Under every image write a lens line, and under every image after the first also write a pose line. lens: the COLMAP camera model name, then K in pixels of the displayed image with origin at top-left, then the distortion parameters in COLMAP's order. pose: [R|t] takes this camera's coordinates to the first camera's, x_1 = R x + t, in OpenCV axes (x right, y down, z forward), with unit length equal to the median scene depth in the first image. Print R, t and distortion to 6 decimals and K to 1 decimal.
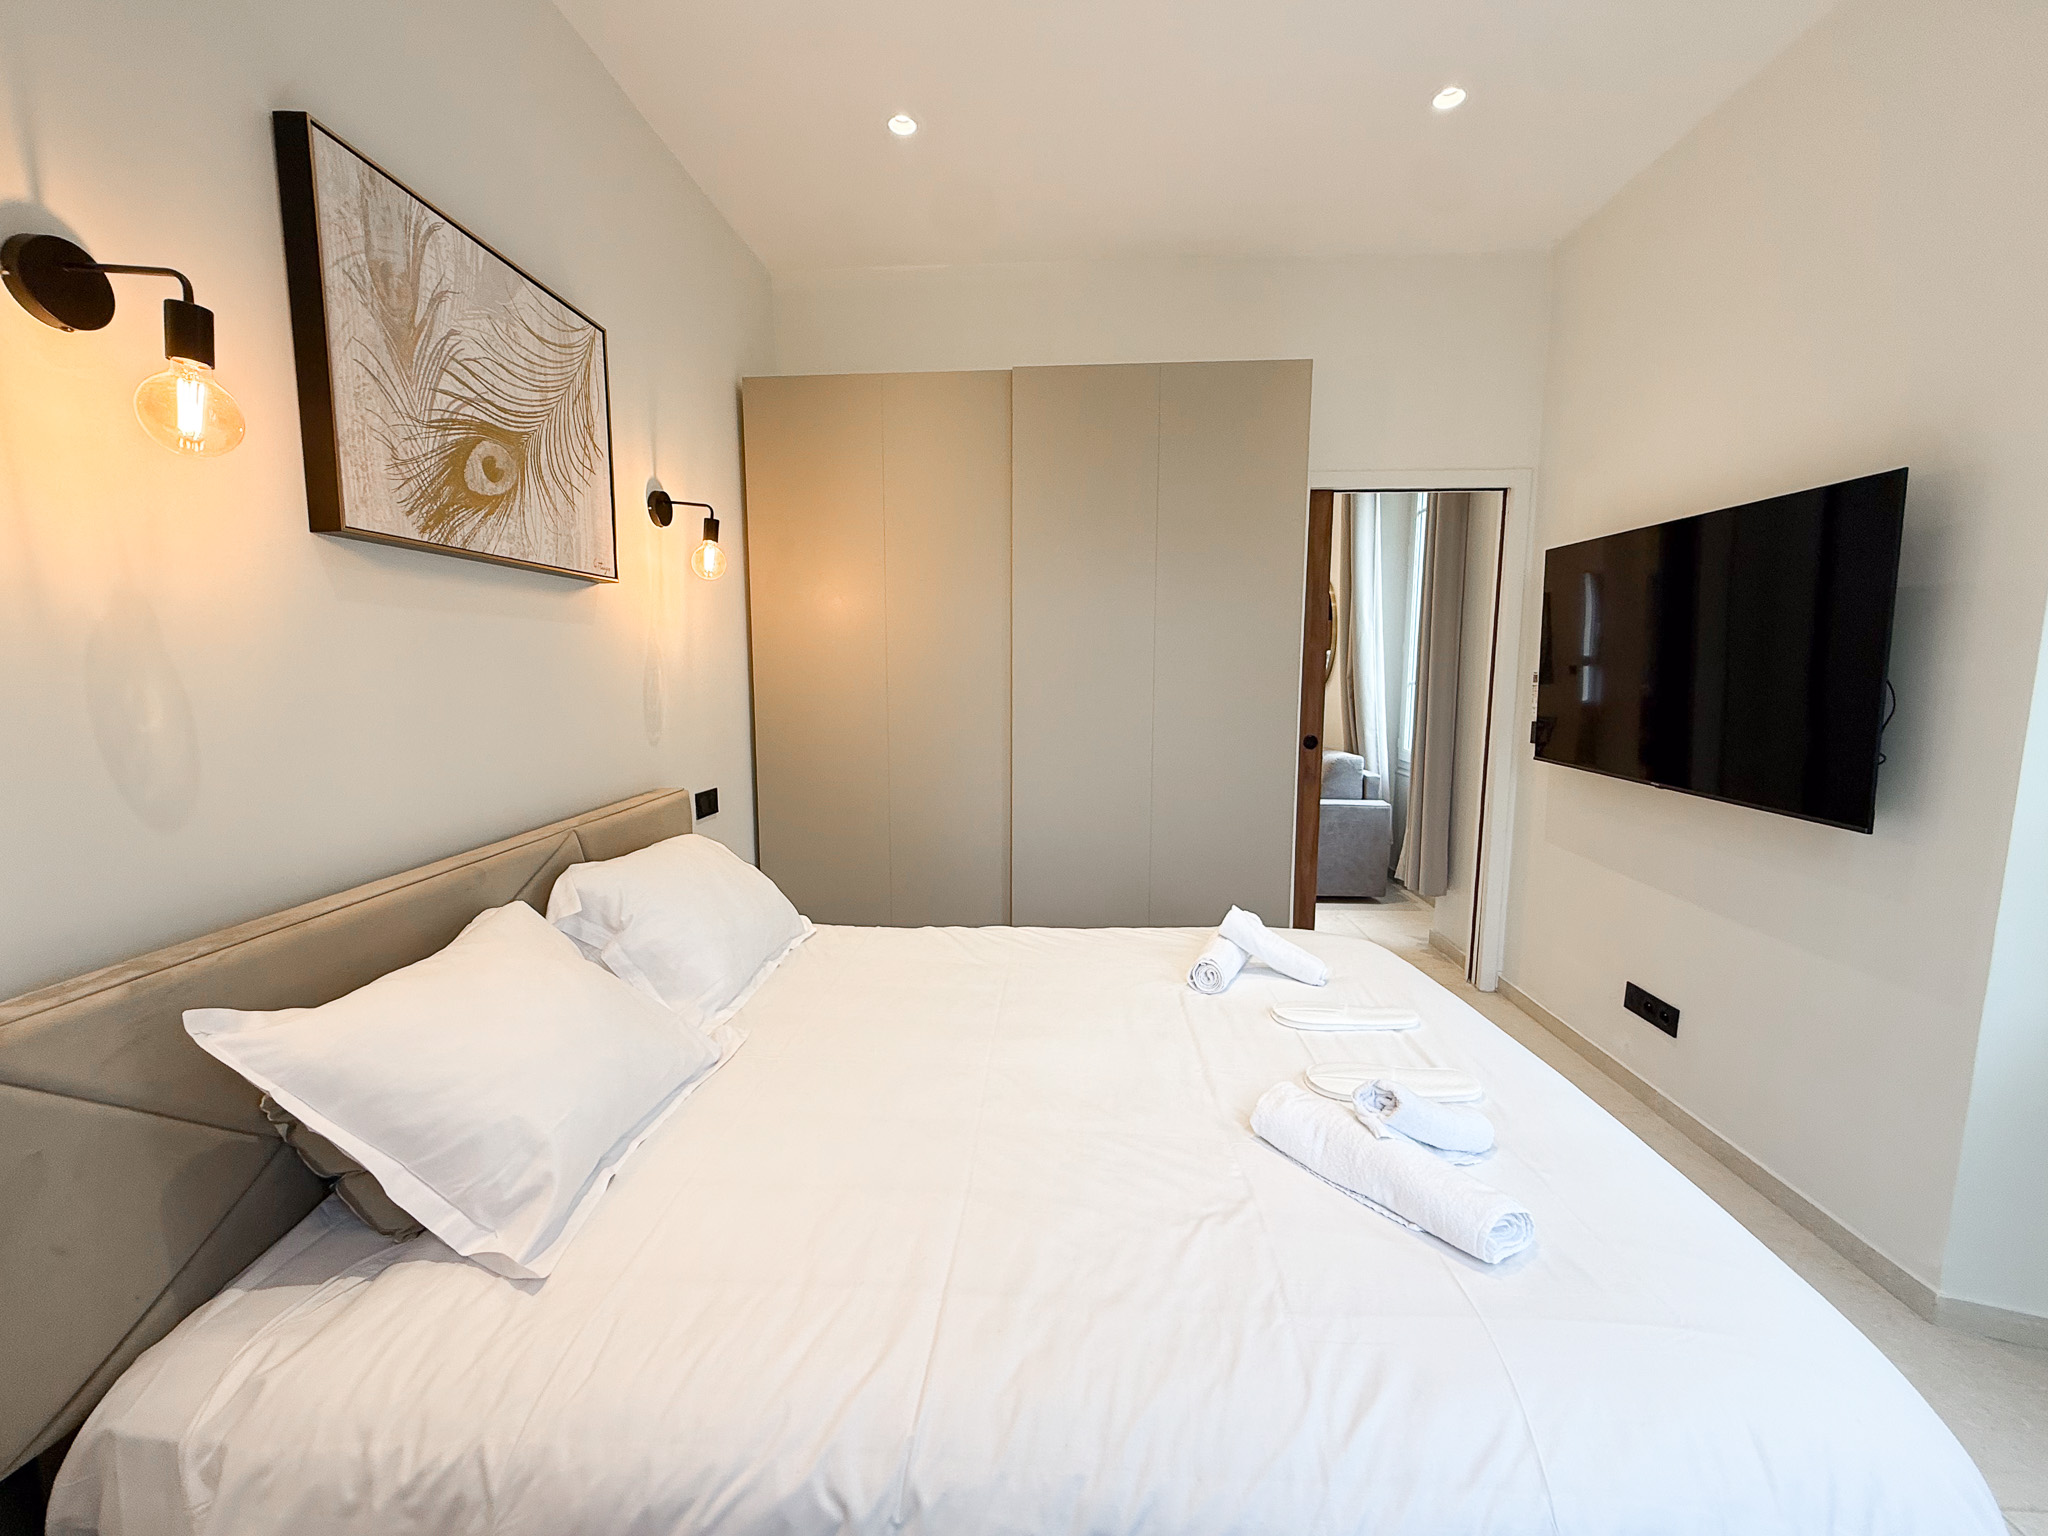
lens RADIAL K [[830.4, 0, 1019.8], [0, 830.4, 766.9], [0, 0, 1]] dist [0.000013, 0.000285]
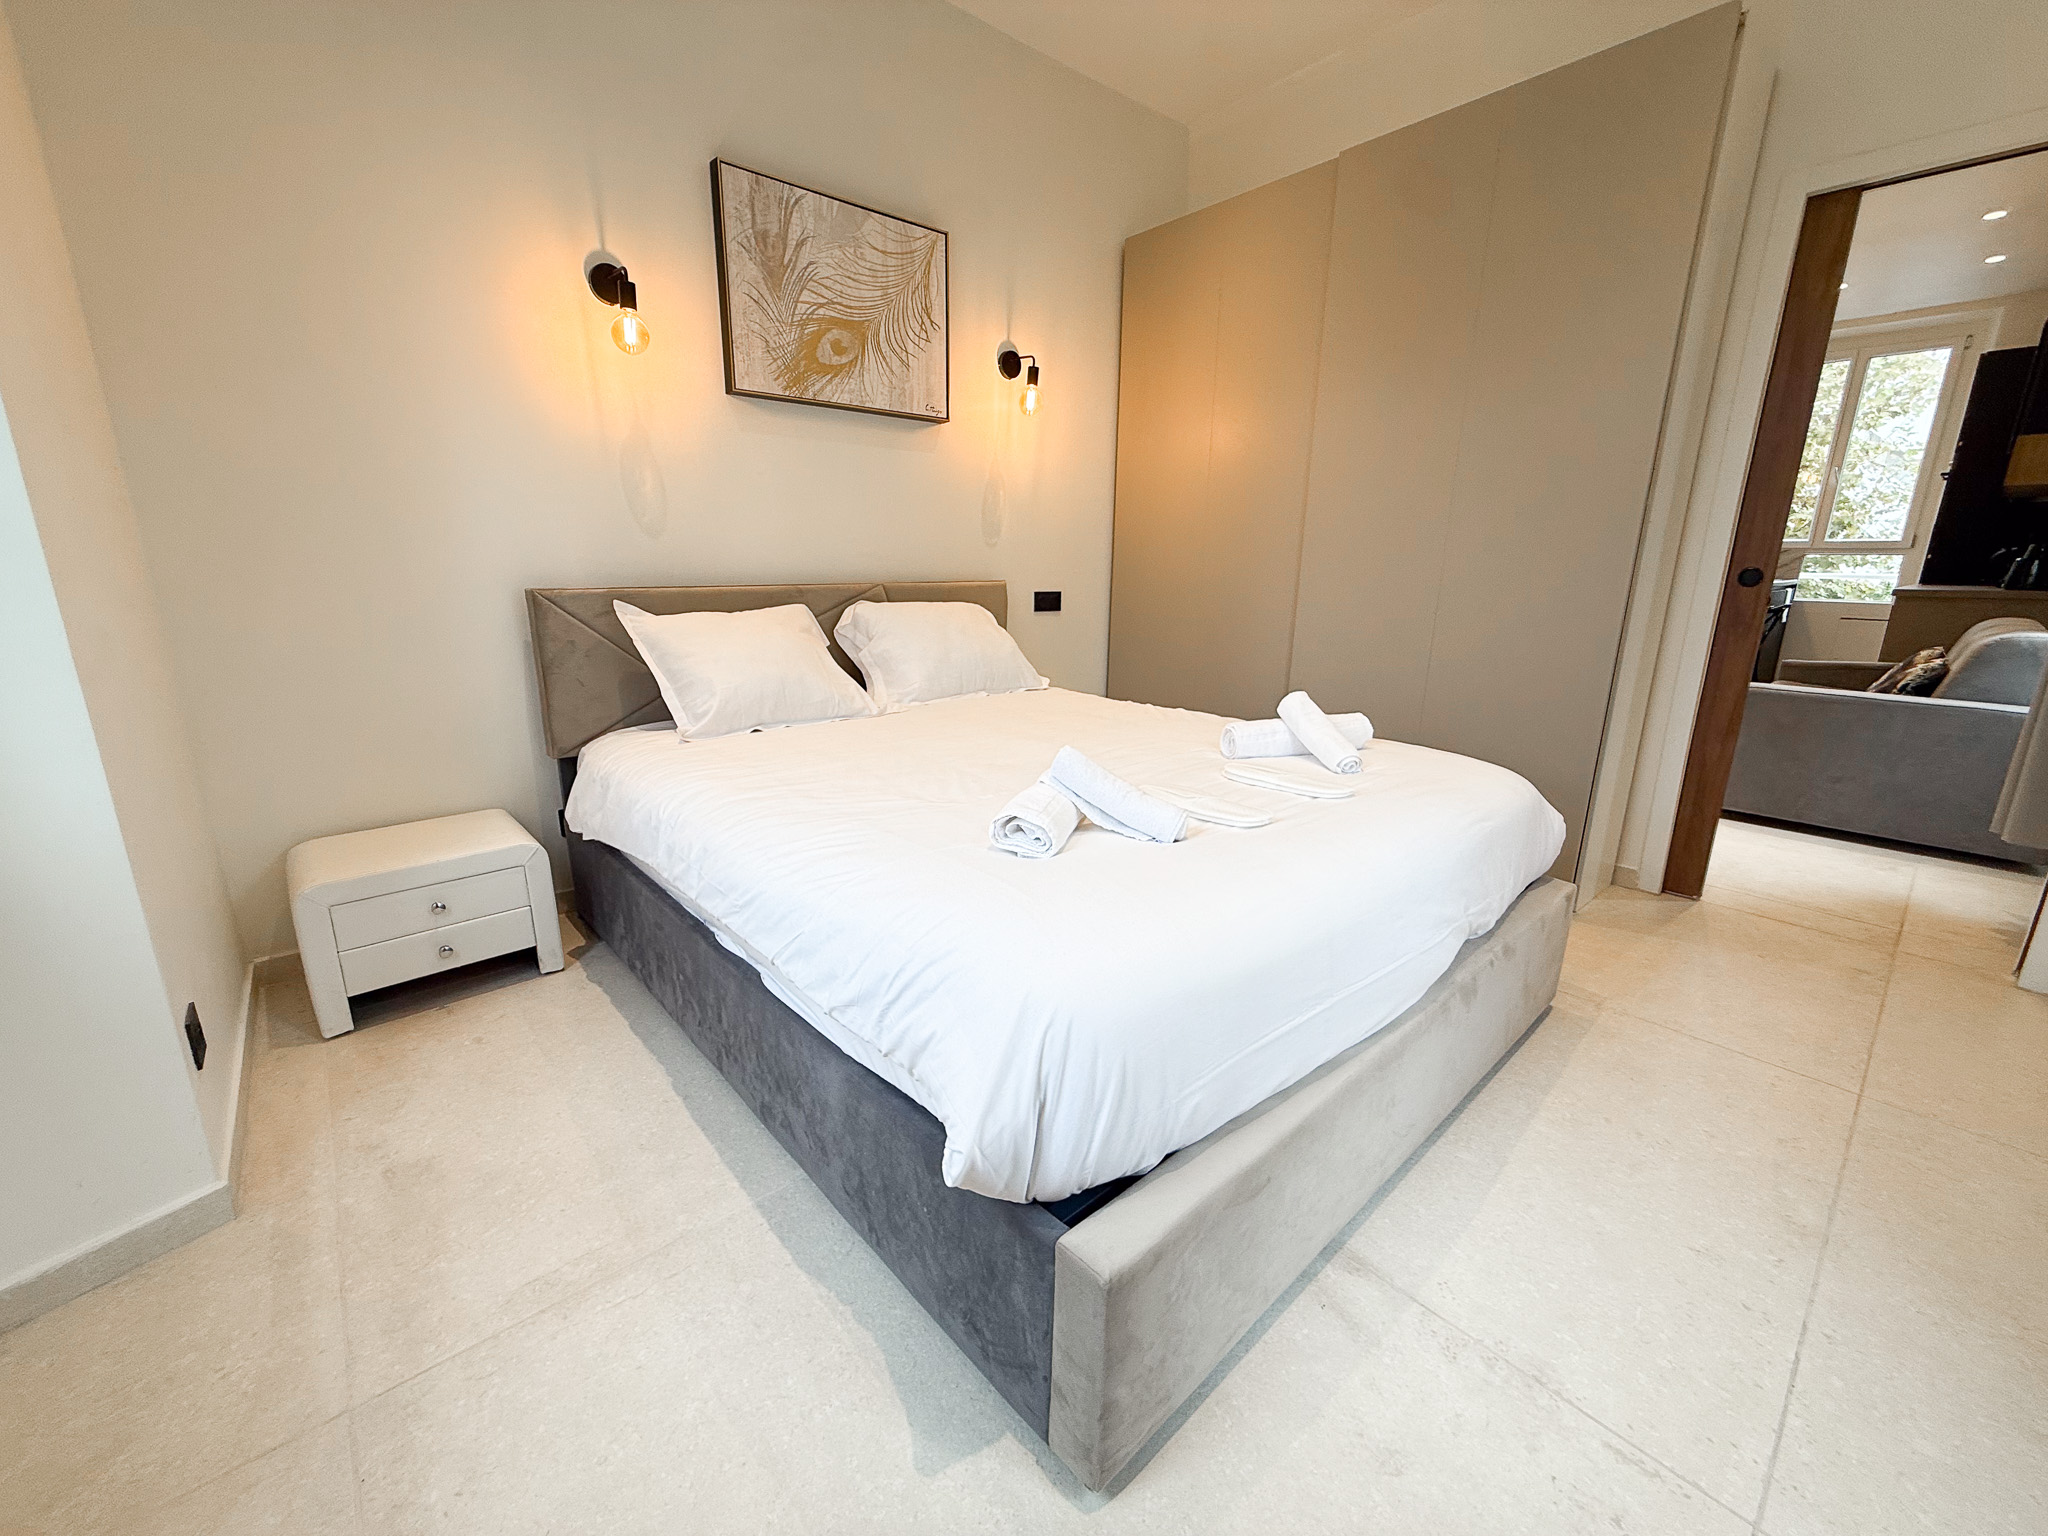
lens RADIAL K [[812.0, 0, 1014.1], [0, 812.0, 764.9], [0, 0, 1]] dist [0.000663, 0.000224]
pose [[0.706056, 0.182808, -0.684154, 0.850295], [-0.093428, 0.981707, 0.165896, 0.149672], [0.701966, -0.053213, 0.710220, 0.065760]]
